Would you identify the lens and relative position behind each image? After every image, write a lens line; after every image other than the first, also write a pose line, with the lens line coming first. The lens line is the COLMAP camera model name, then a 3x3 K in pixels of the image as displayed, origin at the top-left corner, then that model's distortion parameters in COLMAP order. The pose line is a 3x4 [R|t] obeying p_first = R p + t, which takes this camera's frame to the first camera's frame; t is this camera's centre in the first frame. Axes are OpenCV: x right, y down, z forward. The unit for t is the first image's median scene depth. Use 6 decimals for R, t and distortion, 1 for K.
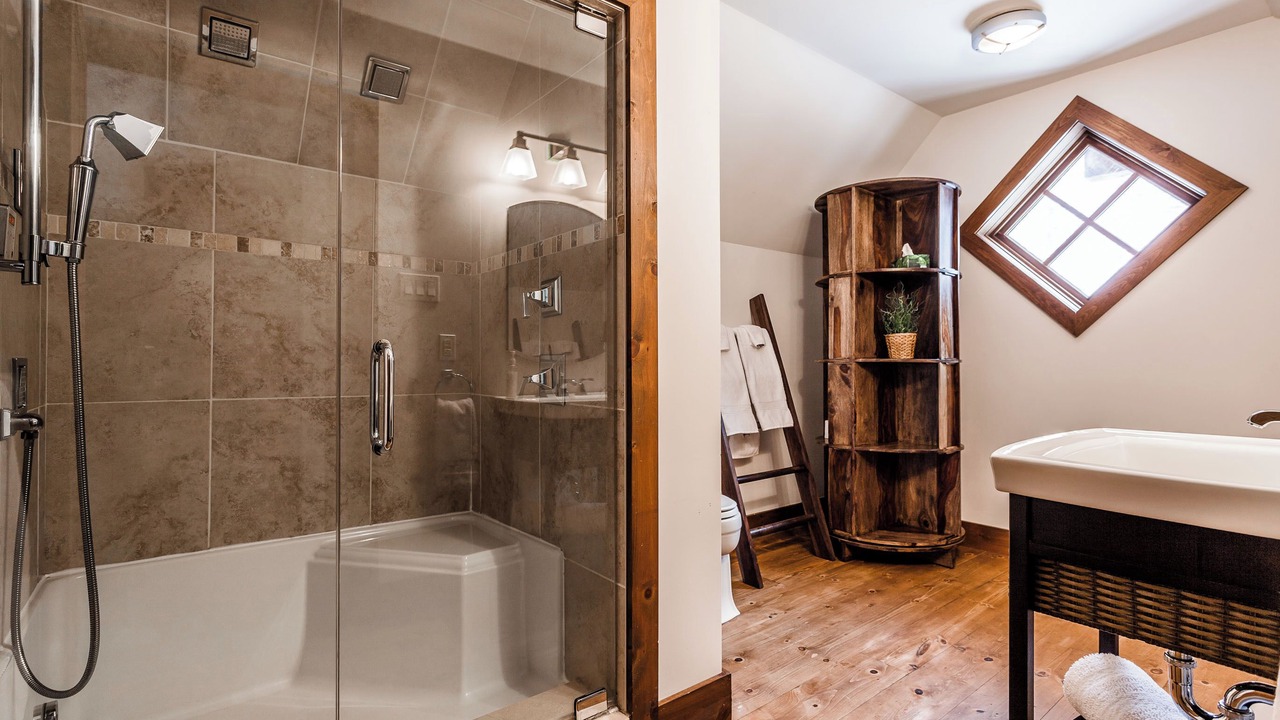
lens RADIAL K [[602.0, 0, 648.7], [0, 602.0, 358.6], [0, 0, 1]] dist [0.000008, 0.001495]
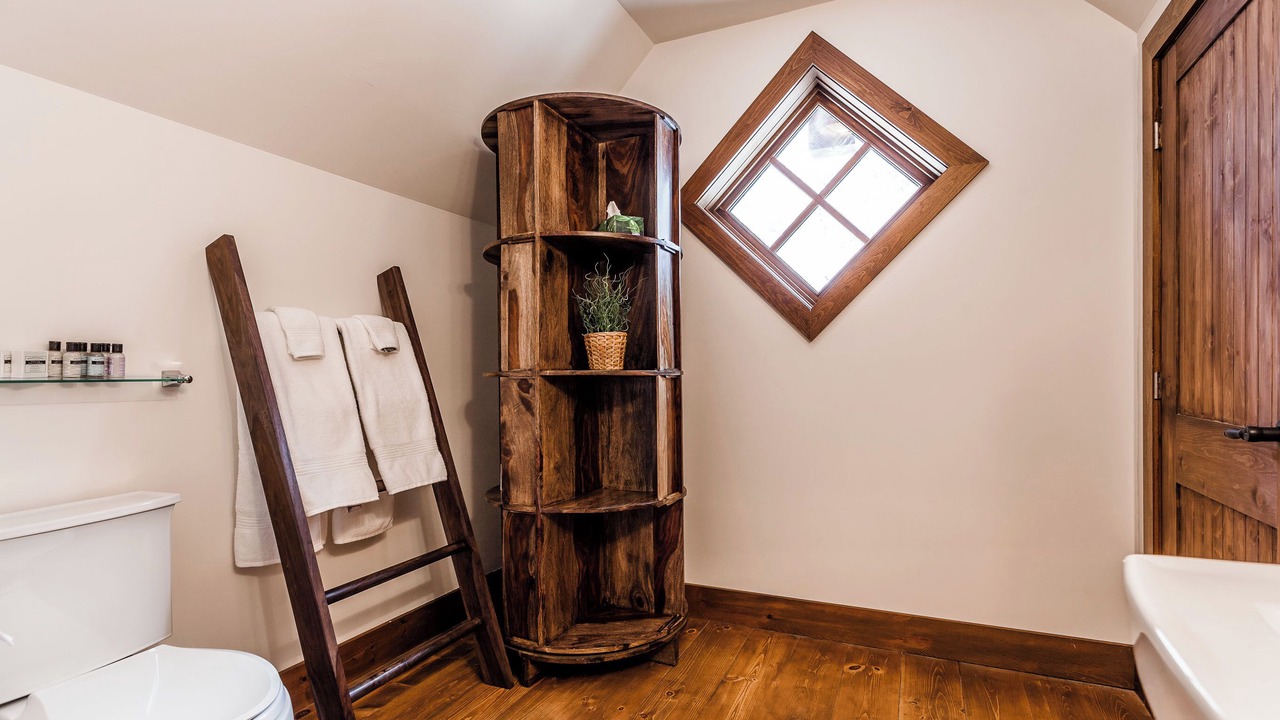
lens RADIAL K [[602.0, 0, 643.0], [0, 602.0, 368.2], [0, 0, 1]] dist [0.000008, 0.001495]
pose [[0.893450, -0.003433, 0.449149, 0.150612], [0.007285, 0.999950, -0.006848, 0.002927], [-0.449103, 0.009391, 0.893431, 0.373229]]
